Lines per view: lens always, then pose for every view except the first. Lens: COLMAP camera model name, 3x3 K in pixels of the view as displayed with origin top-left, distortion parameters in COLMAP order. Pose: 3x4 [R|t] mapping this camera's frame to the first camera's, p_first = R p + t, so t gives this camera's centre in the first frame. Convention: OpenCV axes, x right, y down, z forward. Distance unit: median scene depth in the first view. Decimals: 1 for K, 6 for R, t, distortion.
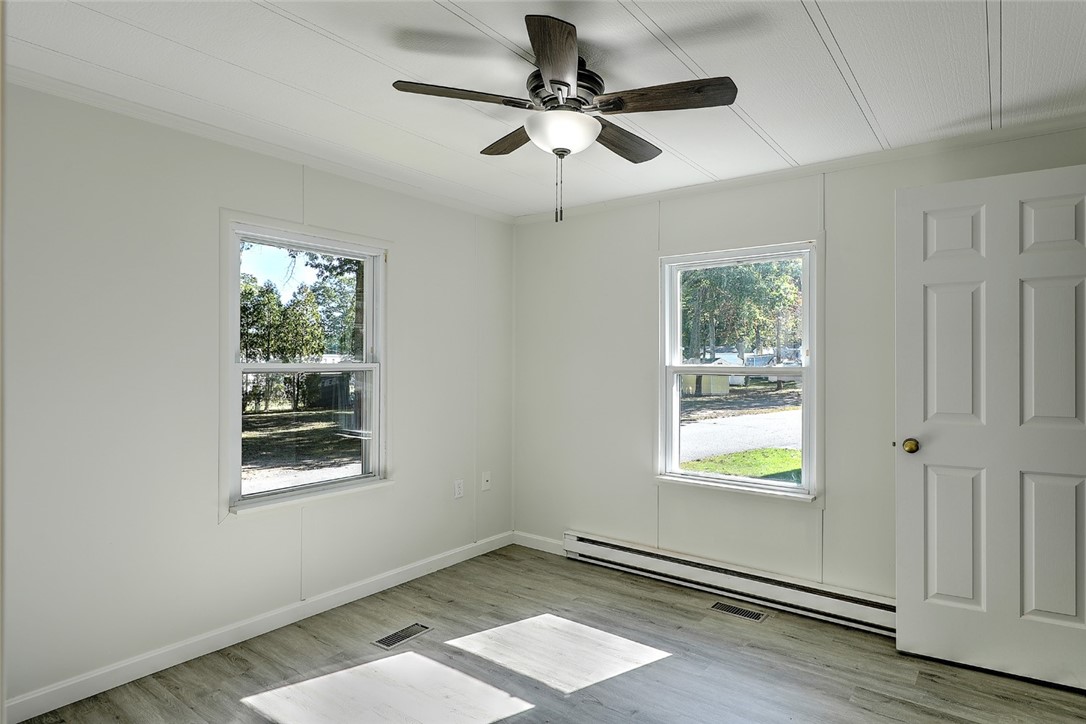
lens RADIAL K [[605.9, 0, 543.0], [0, 605.9, 362.4], [0, 0, 1]] dist [0.005071, 0.002314]
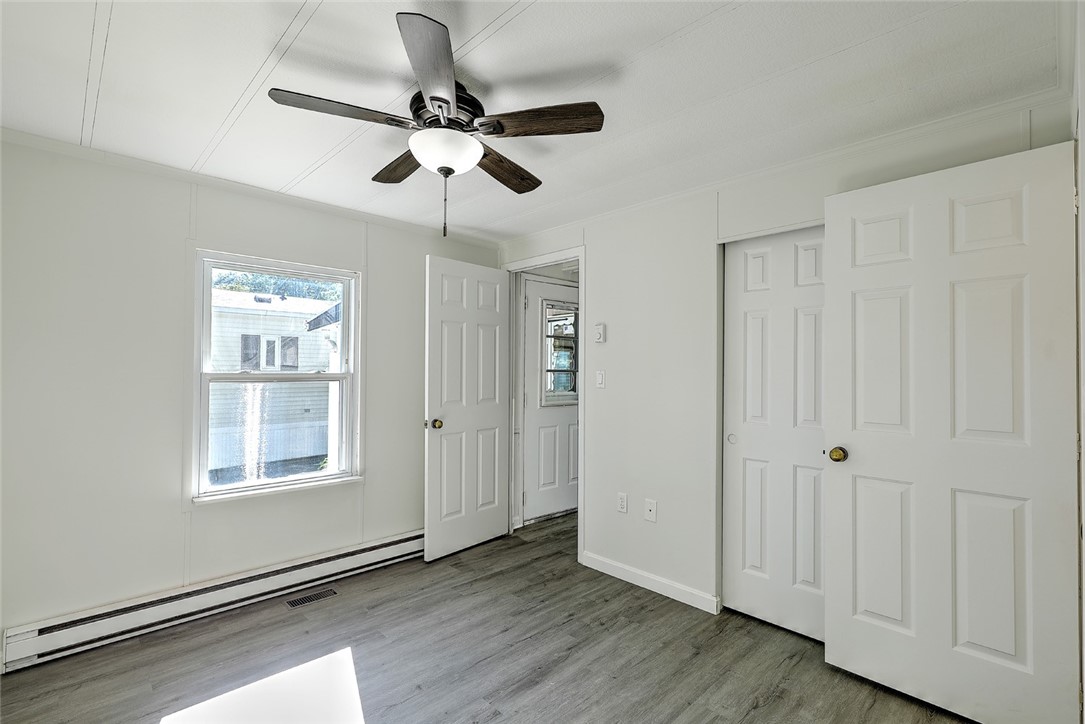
lens RADIAL K [[507.2, 0, 546.8], [0, 507.2, 358.8], [0, 0, 1]] dist [0.003651, -0.000255]
pose [[0.140713, 0.022308, 0.989799, -0.523697], [-0.001496, 0.999750, -0.022320, 0.002208], [-0.990049, 0.001660, 0.140711, 0.453305]]
